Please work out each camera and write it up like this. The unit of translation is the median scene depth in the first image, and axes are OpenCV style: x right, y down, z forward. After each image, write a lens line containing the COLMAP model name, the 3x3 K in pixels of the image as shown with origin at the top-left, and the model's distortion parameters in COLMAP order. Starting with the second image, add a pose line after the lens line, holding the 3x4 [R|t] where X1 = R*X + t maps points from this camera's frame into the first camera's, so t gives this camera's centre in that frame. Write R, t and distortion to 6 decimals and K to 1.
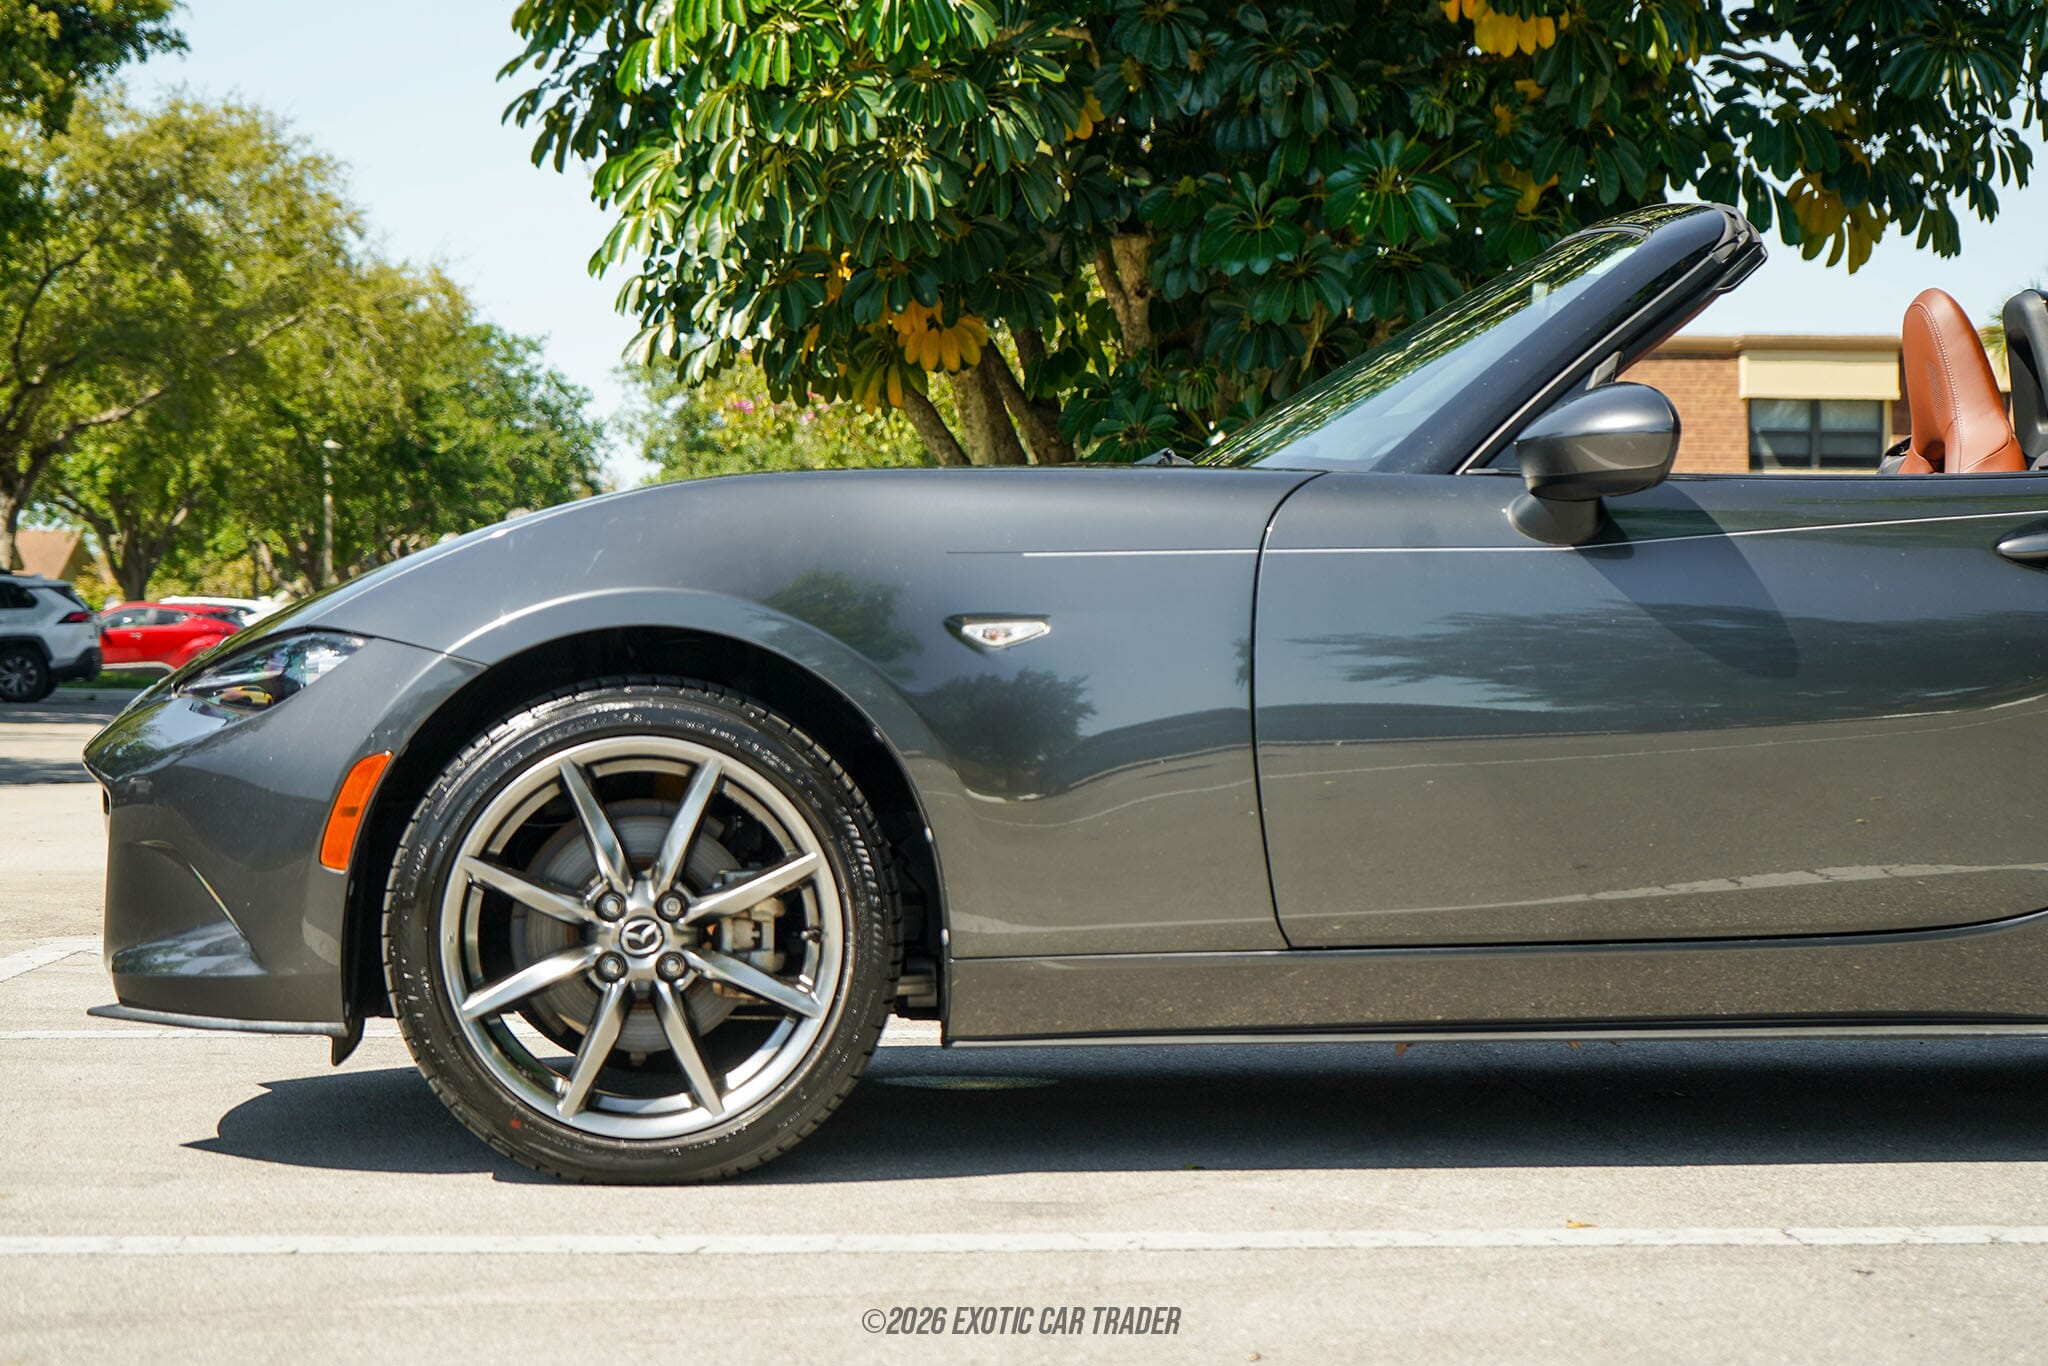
lens RADIAL K [[4063.7, 0, 1017.2], [0, 4063.7, 675.4], [0, 0, 1]] dist [0.251564, 0.000000]
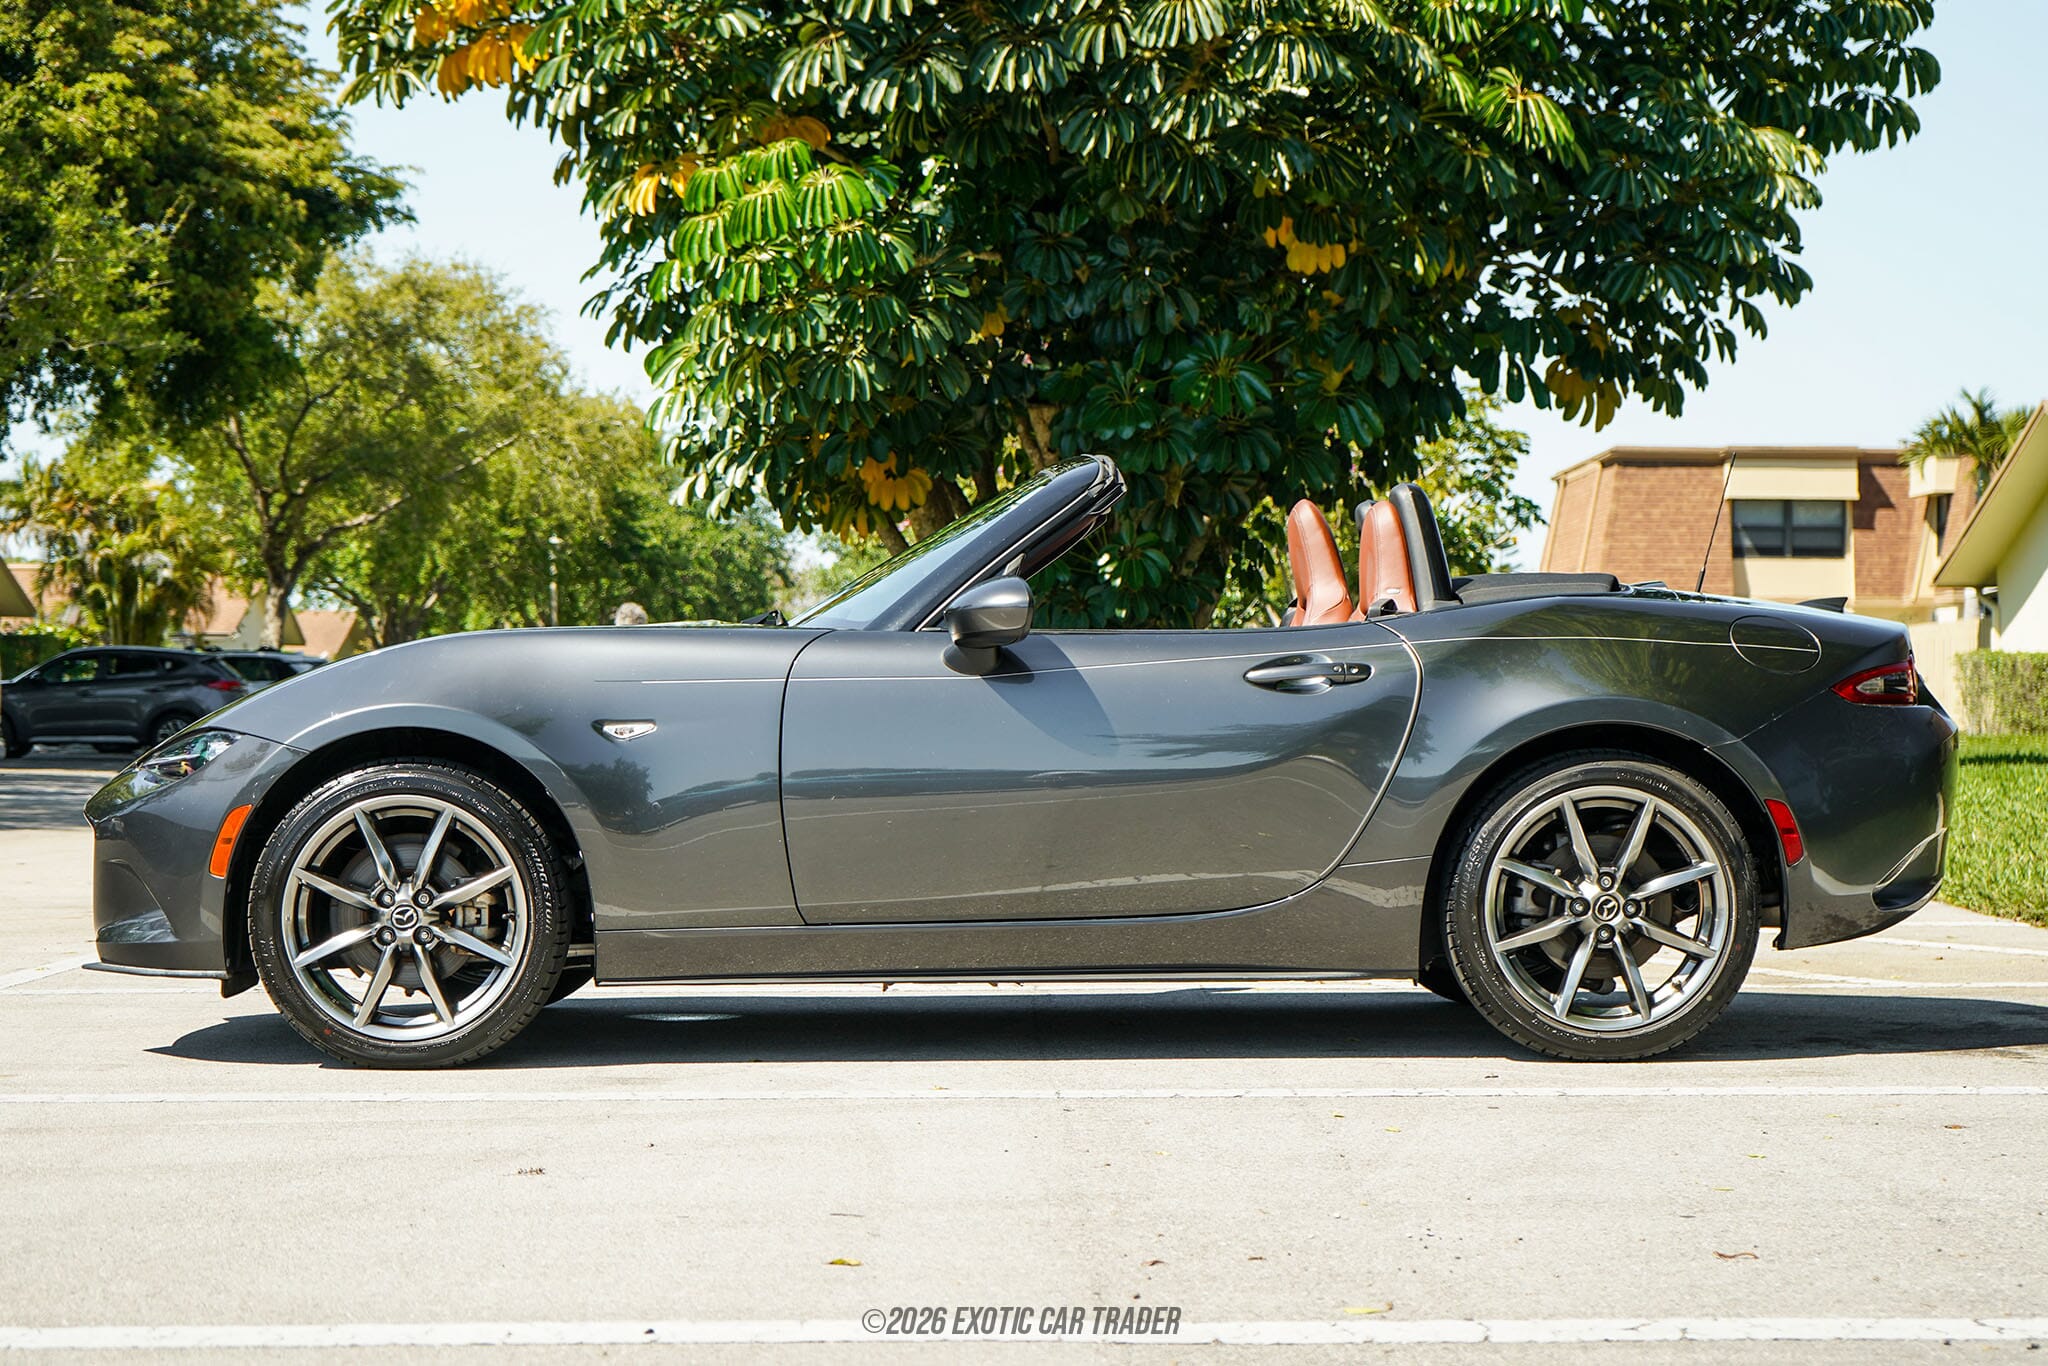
lens RADIAL K [[3444.2, 0, 1023.4], [0, 3444.2, 693.3], [0, 0, 1]] dist [0.256942, 0.000000]
pose [[0.999508, -0.002728, -0.031262, 0.063814], [0.002366, 0.999930, -0.011630, -0.002806], [0.031291, 0.011551, 0.999444, -0.123232]]
